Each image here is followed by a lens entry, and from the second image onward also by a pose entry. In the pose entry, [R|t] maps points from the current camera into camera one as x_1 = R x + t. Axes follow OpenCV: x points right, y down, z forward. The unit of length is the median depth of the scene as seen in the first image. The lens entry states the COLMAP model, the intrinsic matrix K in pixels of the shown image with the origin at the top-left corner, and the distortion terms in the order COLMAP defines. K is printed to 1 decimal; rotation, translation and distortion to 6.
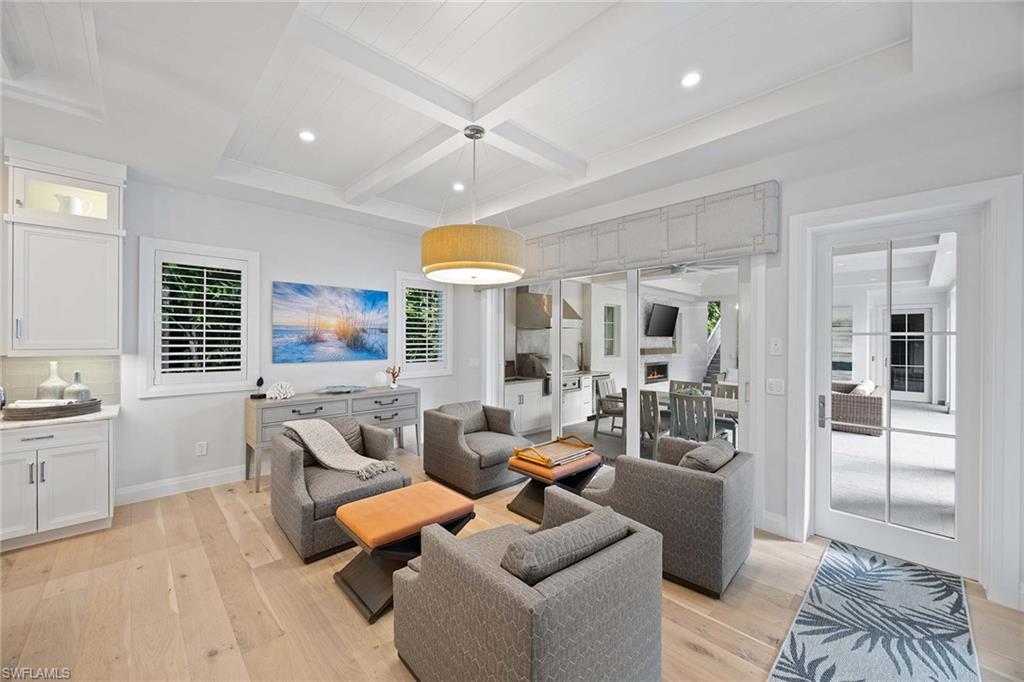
lens RADIAL K [[394.0, 0, 507.0], [0, 394.0, 337.8], [0, 0, 1]] dist [-0.001126, -0.000421]
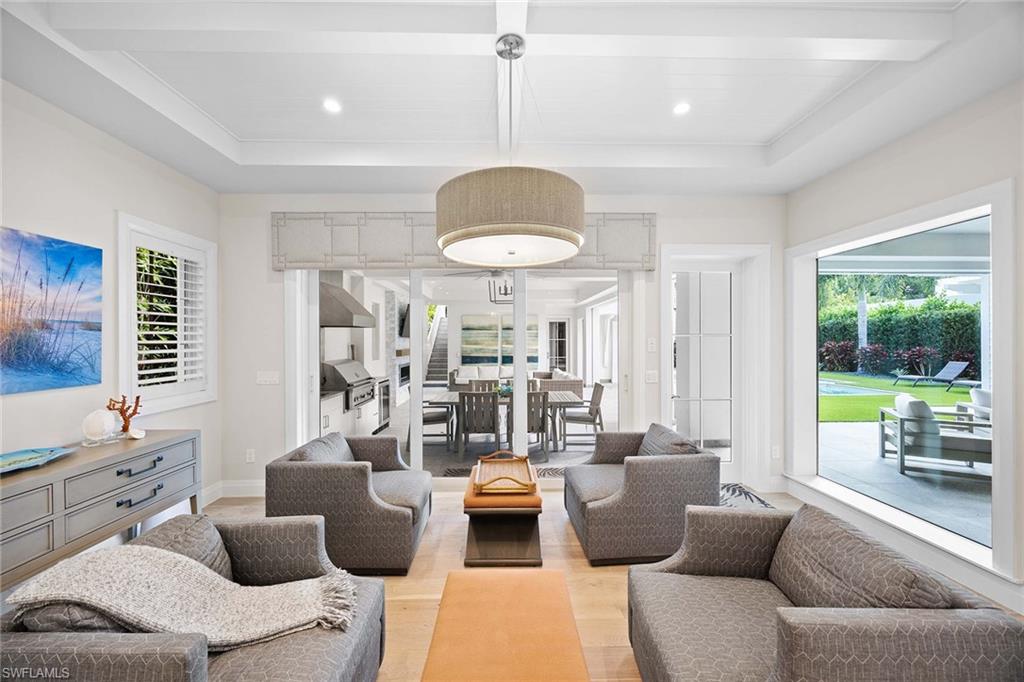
lens RADIAL K [[387.2, 0, 510.6], [0, 387.2, 340.4], [0, 0, 1]] dist [-0.001853, -0.000224]
pose [[0.676574, -0.007489, 0.736336, -0.321412], [0.004996, 0.999972, 0.005580, -0.000747], [-0.736357, -0.000096, 0.676593, 0.289766]]
